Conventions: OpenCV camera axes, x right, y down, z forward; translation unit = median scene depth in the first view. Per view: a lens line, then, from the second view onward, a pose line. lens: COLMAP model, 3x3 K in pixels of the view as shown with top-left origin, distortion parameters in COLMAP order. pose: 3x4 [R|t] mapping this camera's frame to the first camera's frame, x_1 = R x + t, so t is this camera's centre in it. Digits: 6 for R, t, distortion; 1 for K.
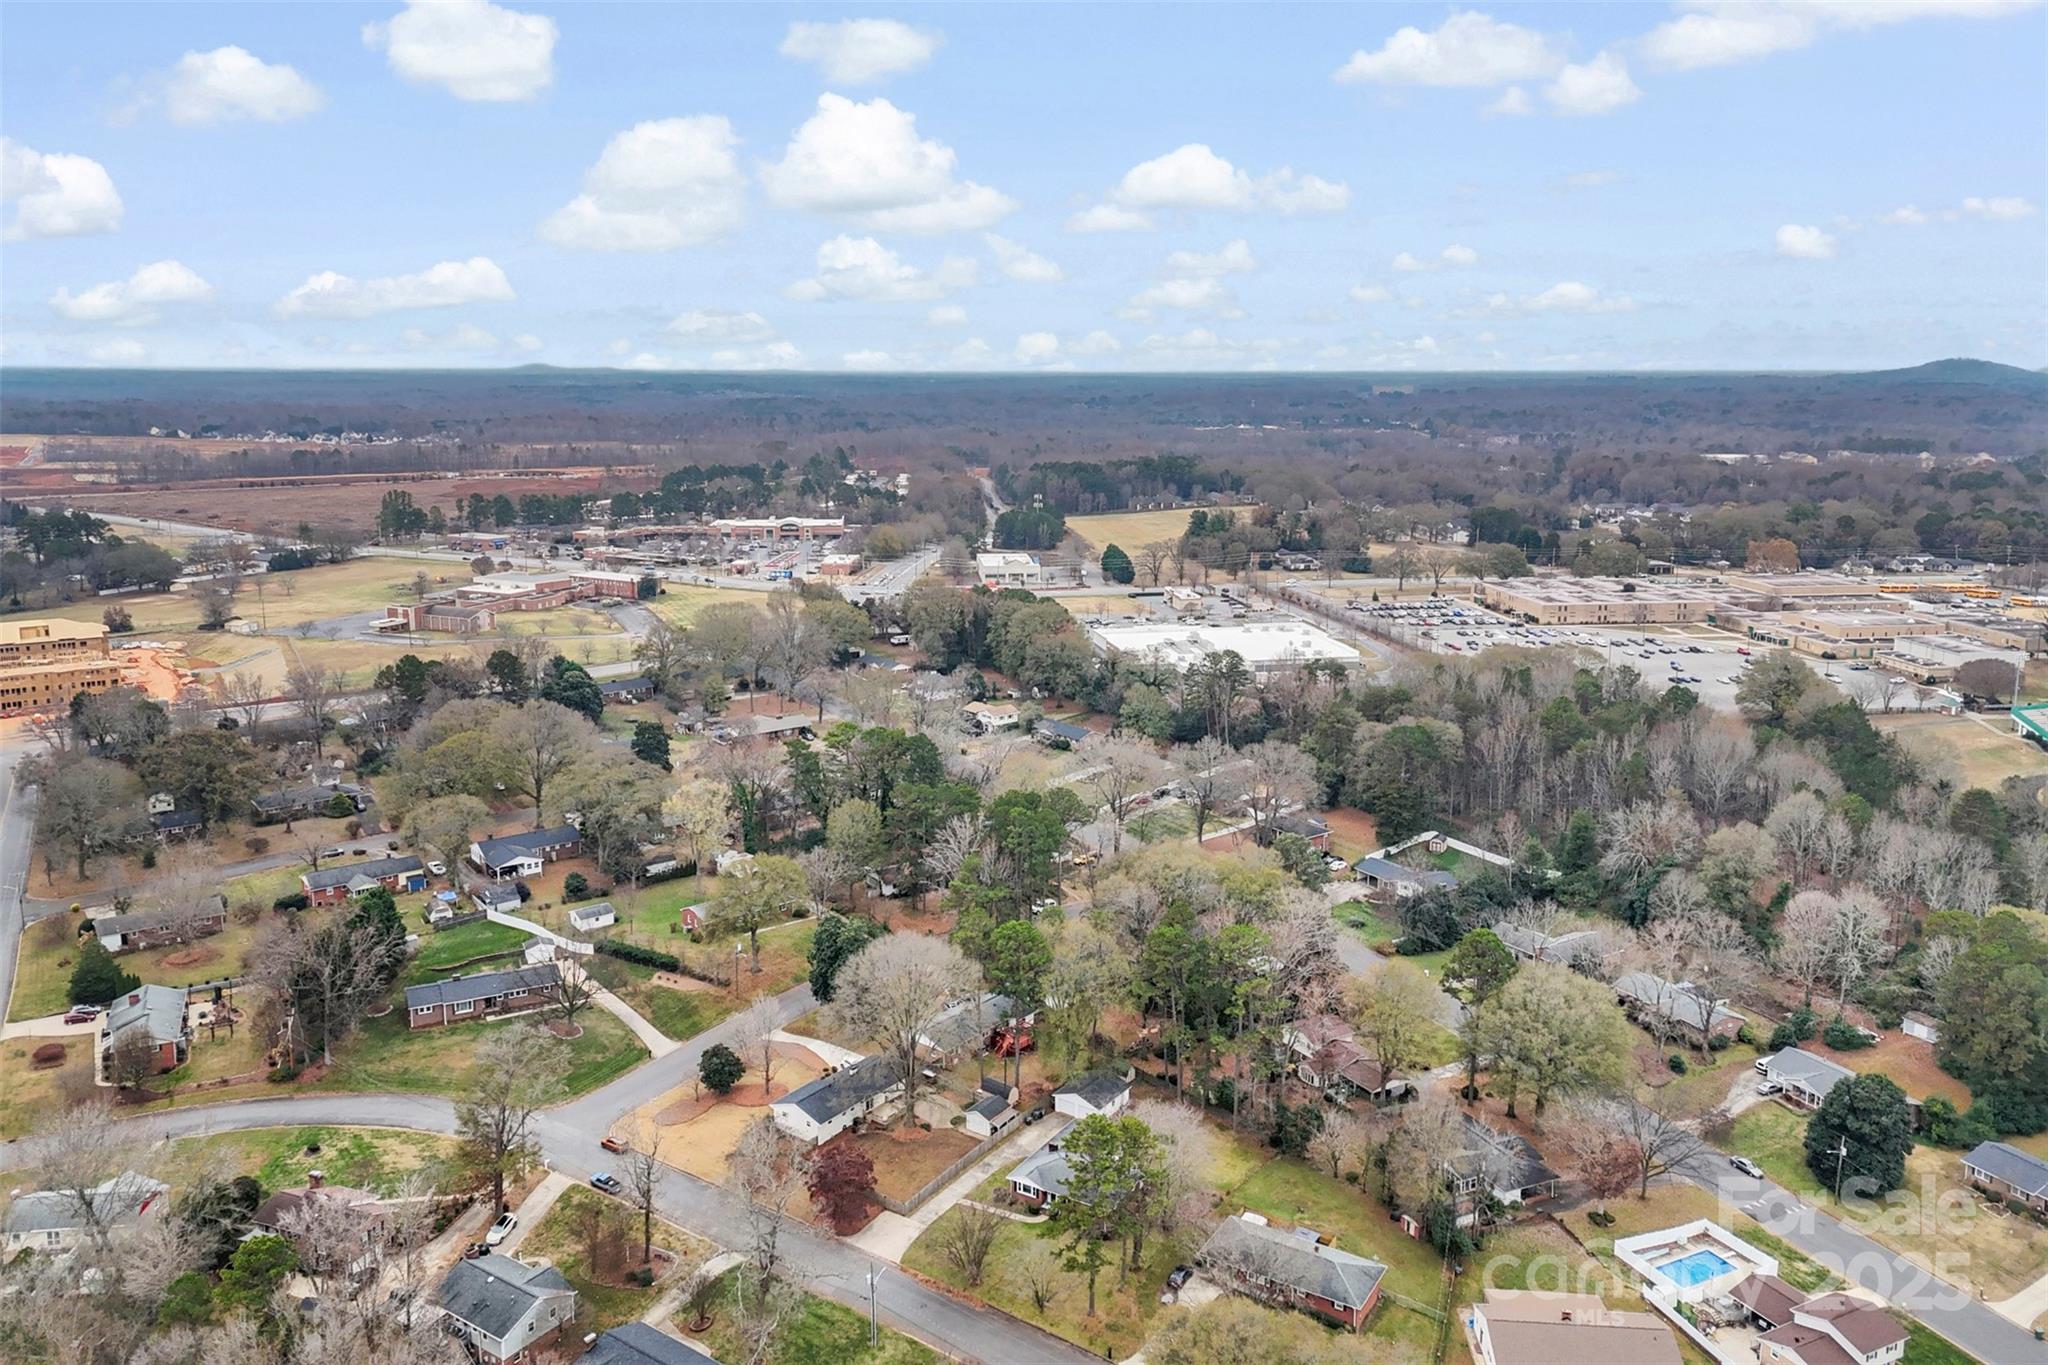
lens RADIAL K [[1406.5, 0, 1019.7], [0, 1406.5, 697.4], [0, 0, 1]] dist [0.062989, -0.015227]
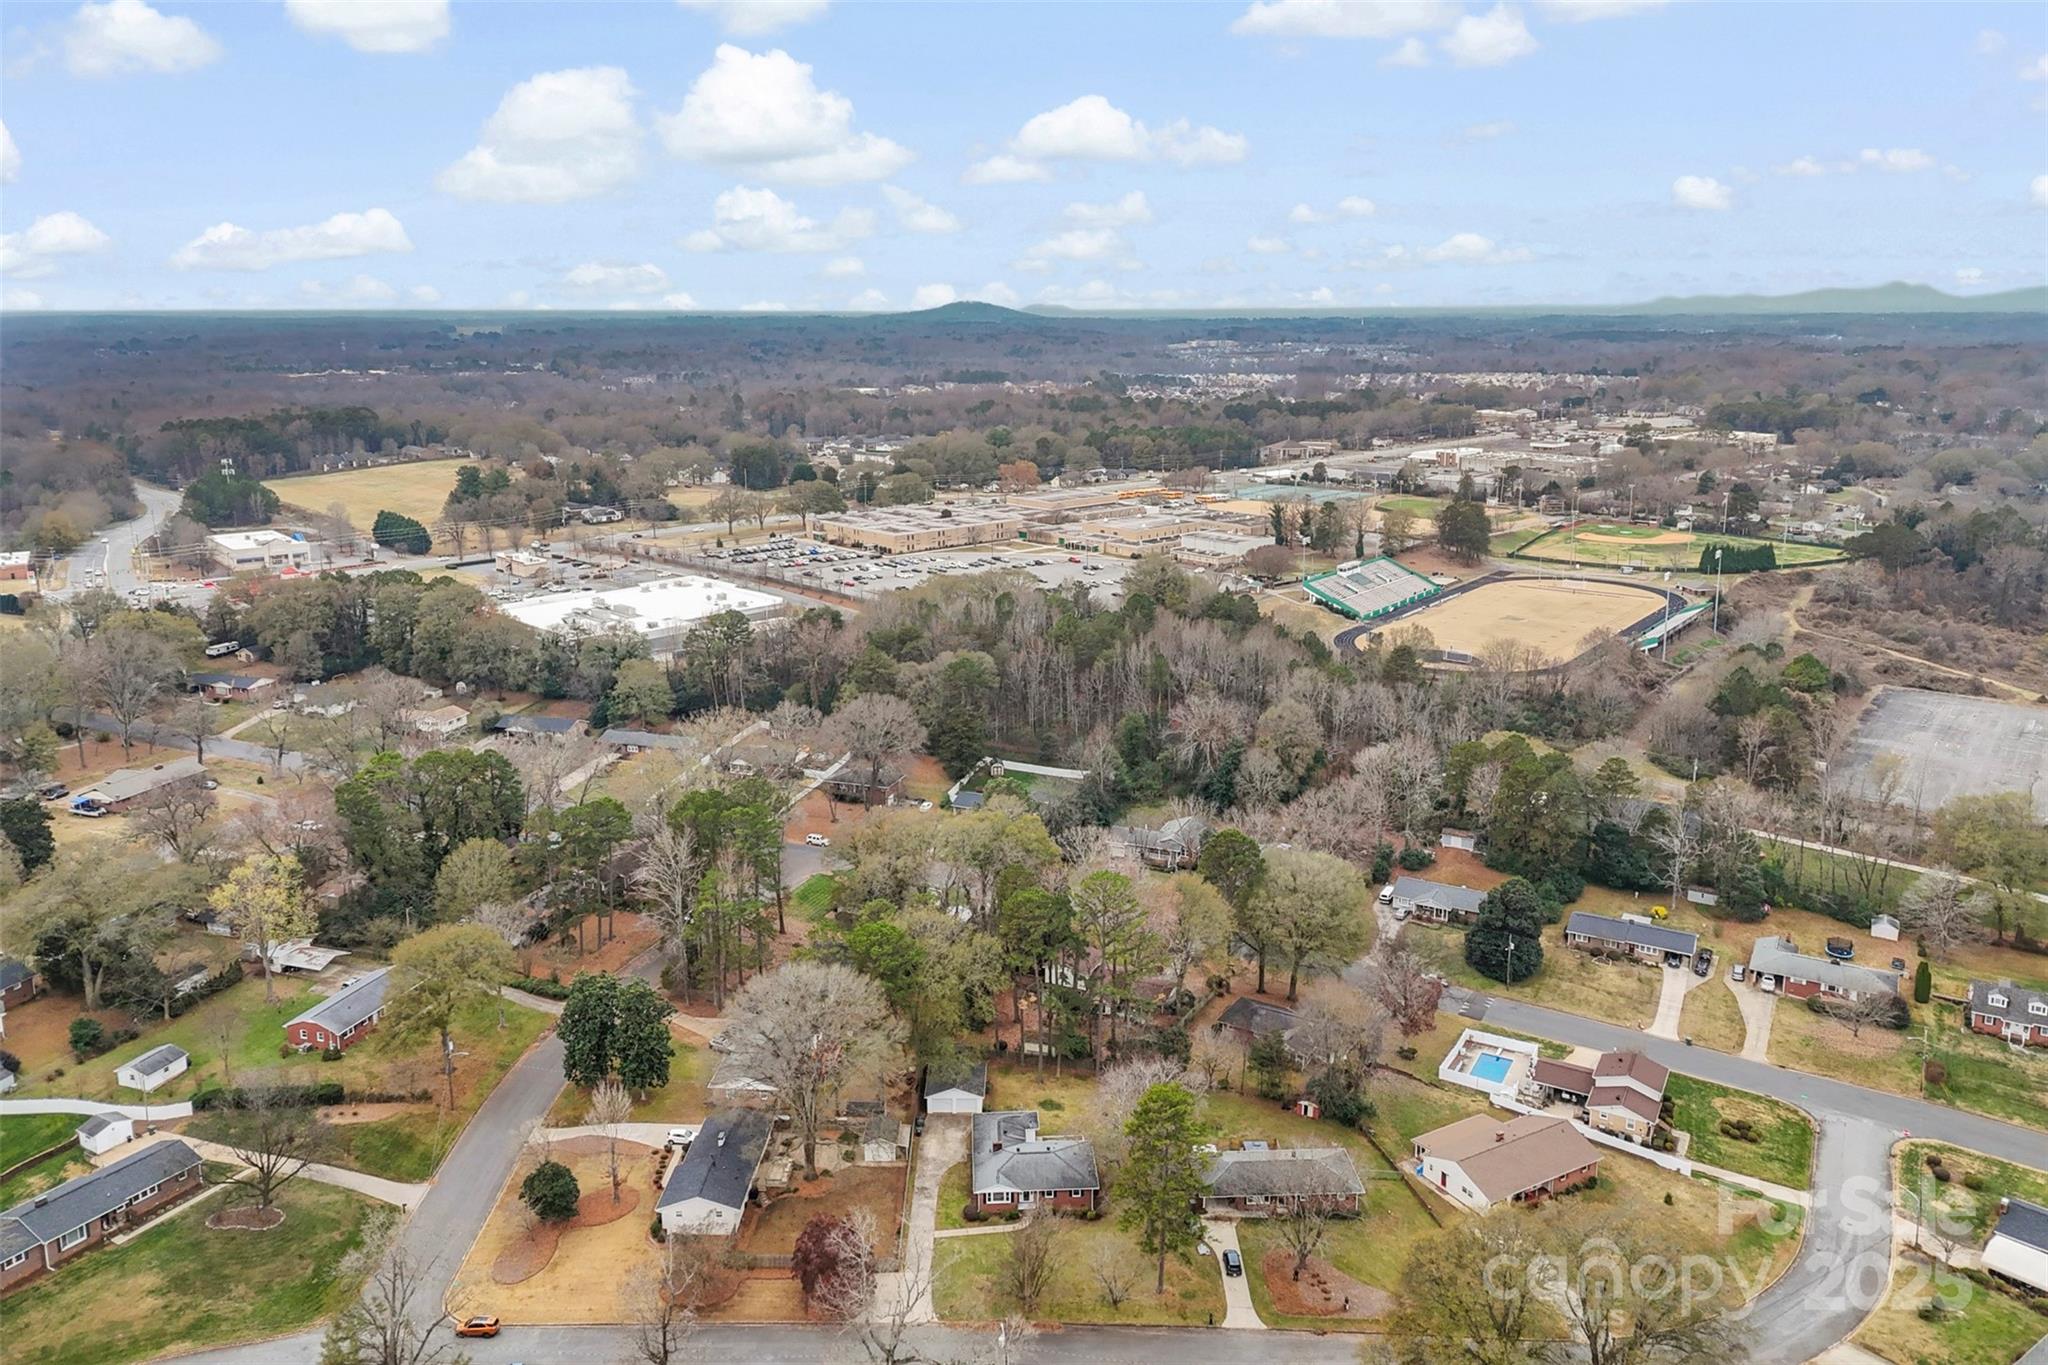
lens RADIAL K [[1406.5, 0, 1024.3], [0, 1406.5, 673.7], [0, 0, 1]] dist [0.062989, -0.015227]
pose [[0.847305, -0.145292, 0.510847, -0.178539], [0.133336, 0.989241, 0.060200, -0.022697], [-0.514097, 0.017107, 0.857561, 0.075532]]
